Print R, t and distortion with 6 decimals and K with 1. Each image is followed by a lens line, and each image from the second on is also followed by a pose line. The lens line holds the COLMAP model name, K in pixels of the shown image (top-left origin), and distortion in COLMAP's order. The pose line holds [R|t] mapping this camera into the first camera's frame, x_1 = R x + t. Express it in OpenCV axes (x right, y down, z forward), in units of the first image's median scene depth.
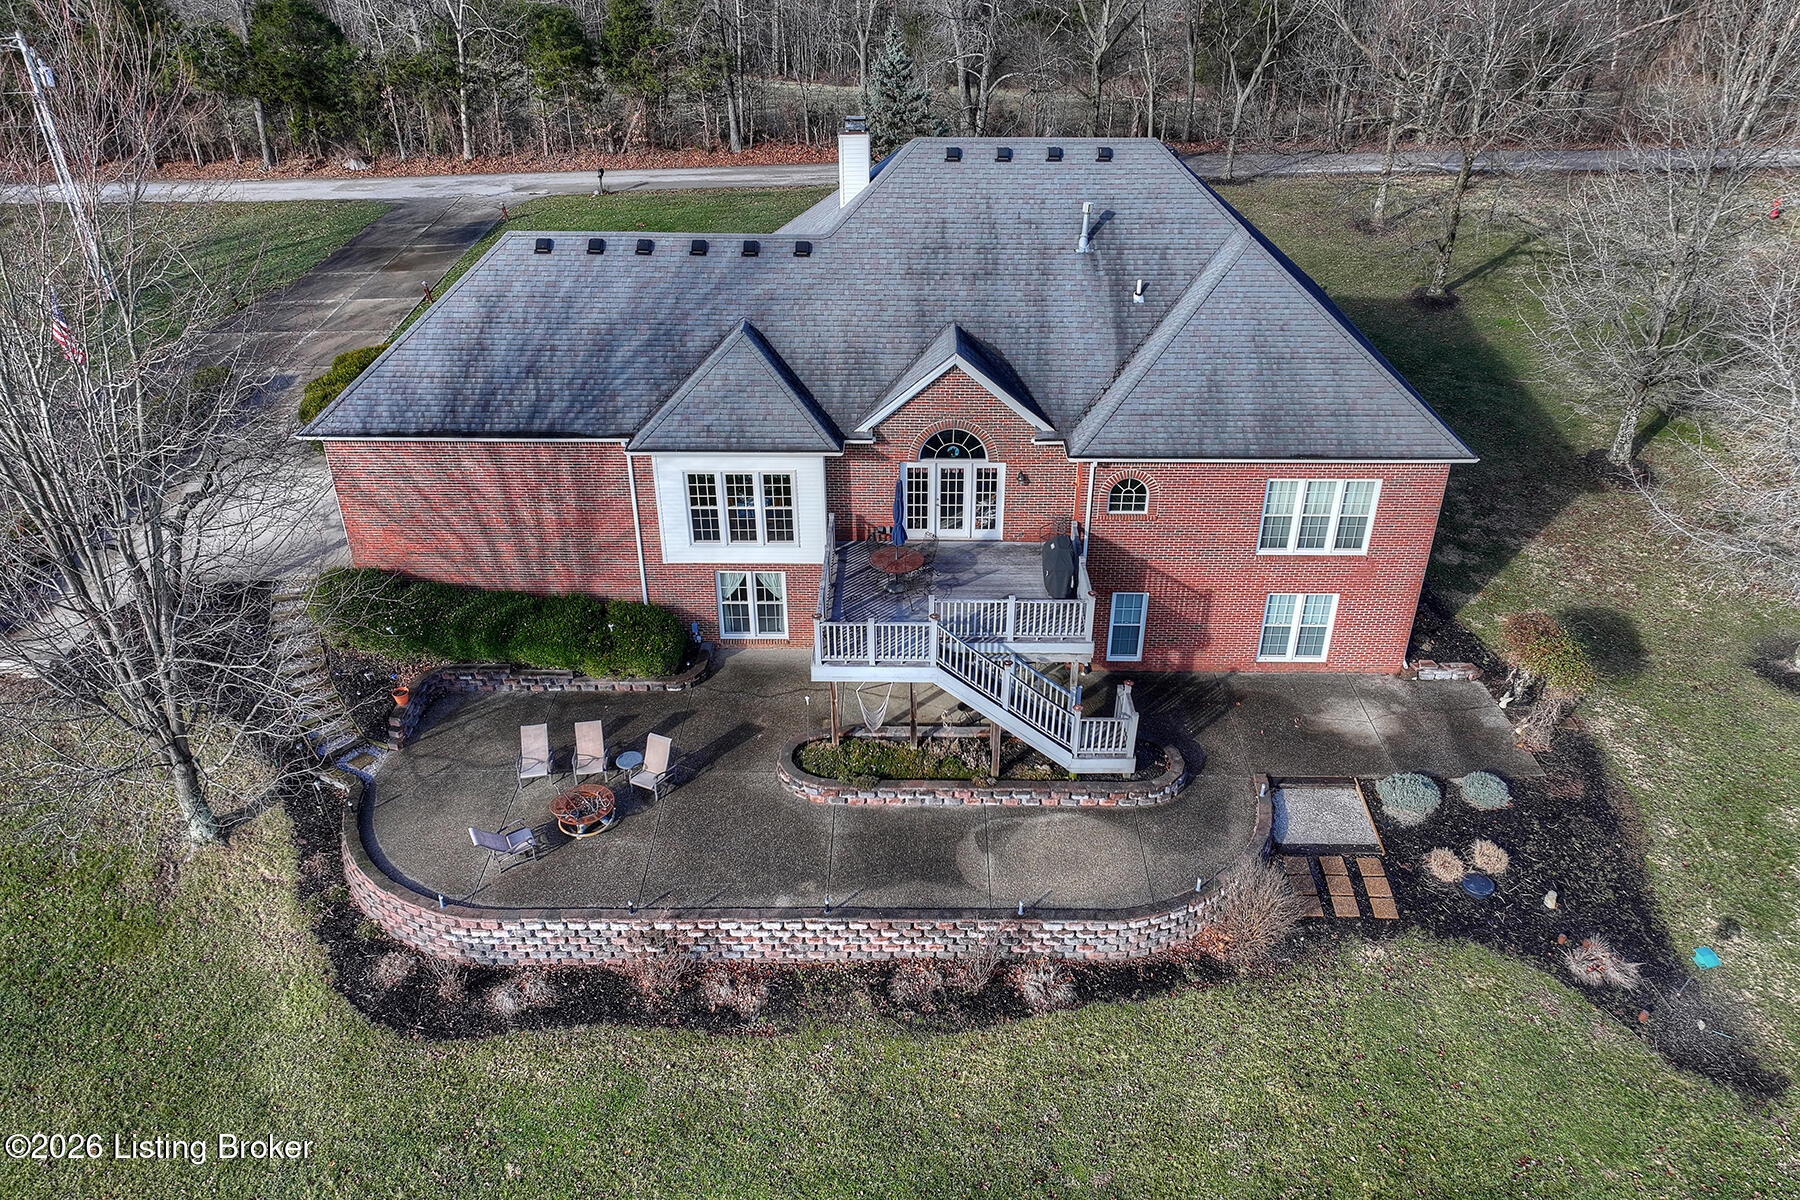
lens RADIAL K [[1315.9, 0, 864.6], [0, 1315.9, 475.9], [0, 0, 1]] dist [0.002883, -0.002514]
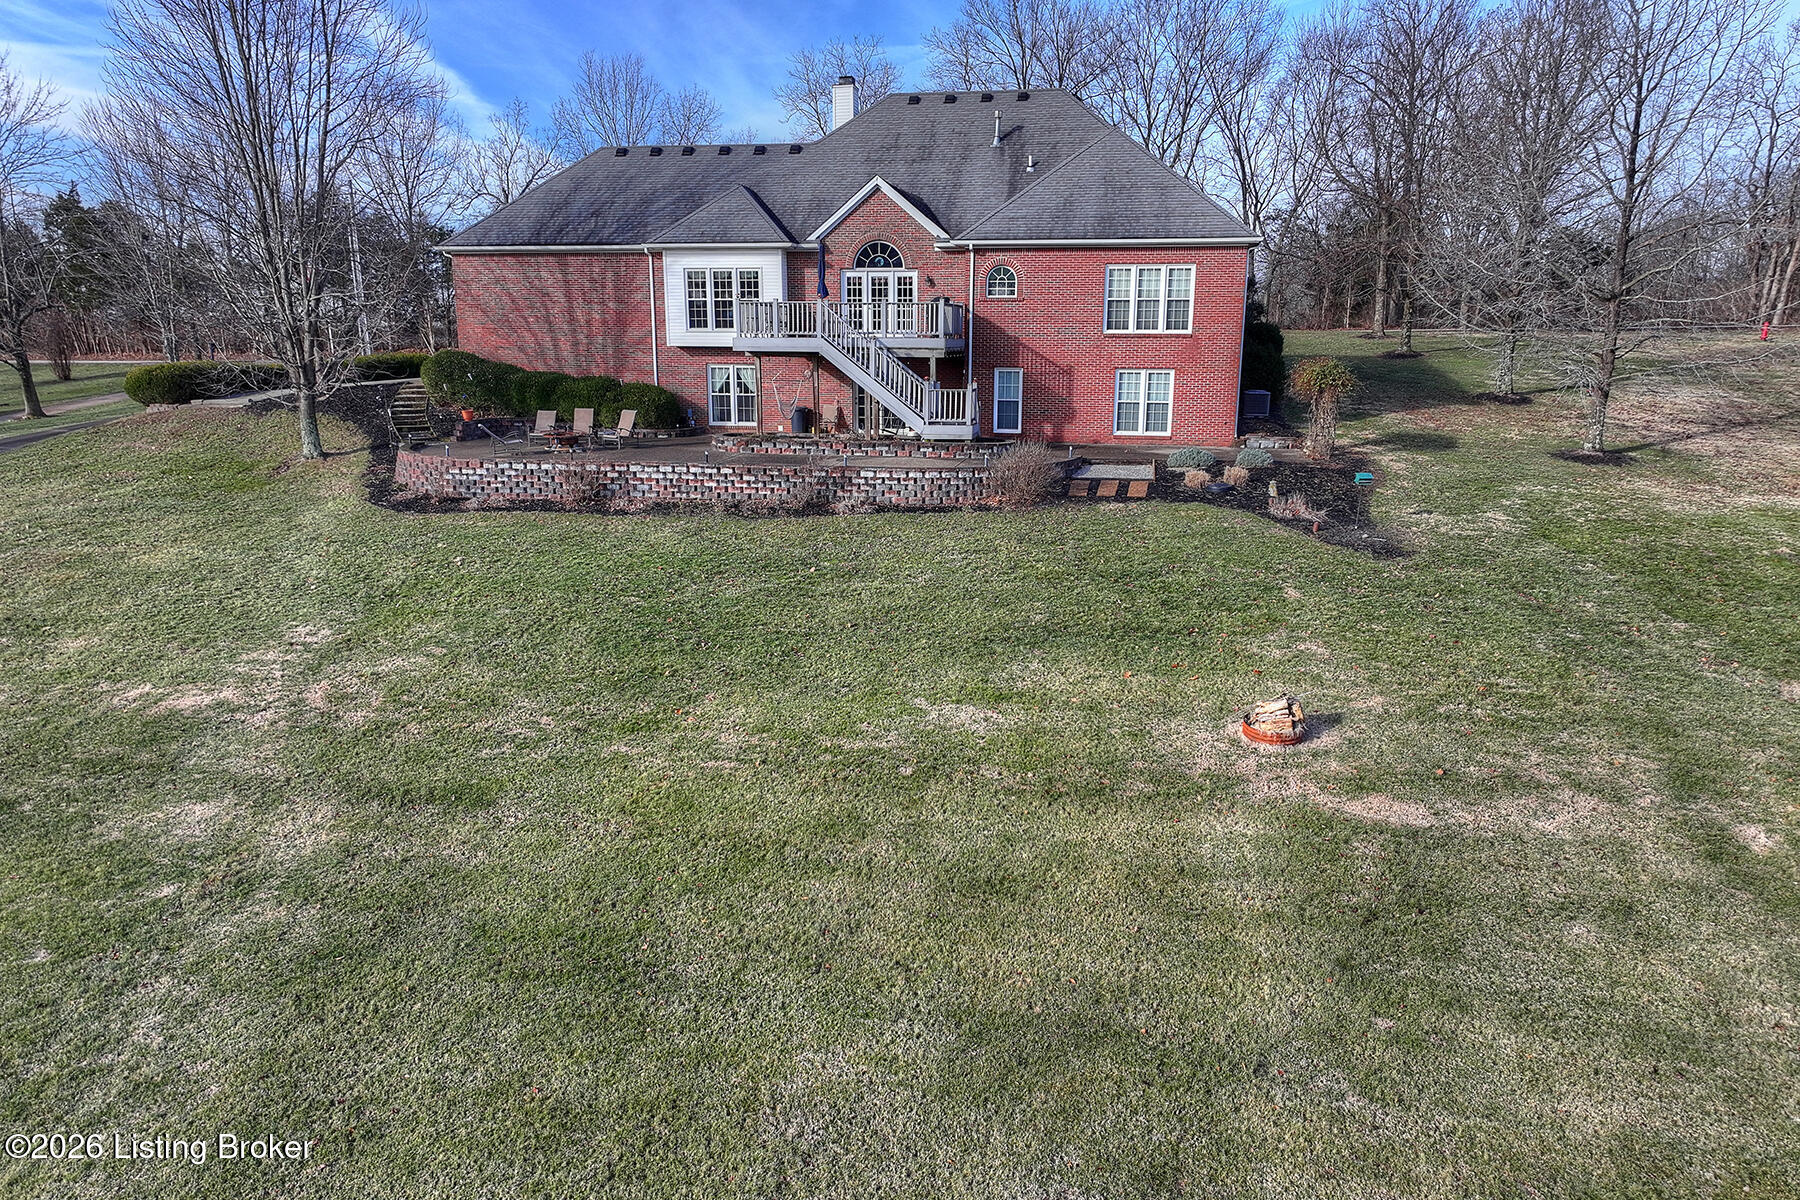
lens RADIAL K [[1262.1, 0, 853.1], [0, 1262.1, 513.9], [0, 0, 1]] dist [0.006885, 0.001363]
pose [[0.980468, 0.043929, -0.191709, 0.301532], [-0.096901, 0.956116, -0.276499, 0.591059], [0.171150, 0.289676, 0.941698, -0.147784]]
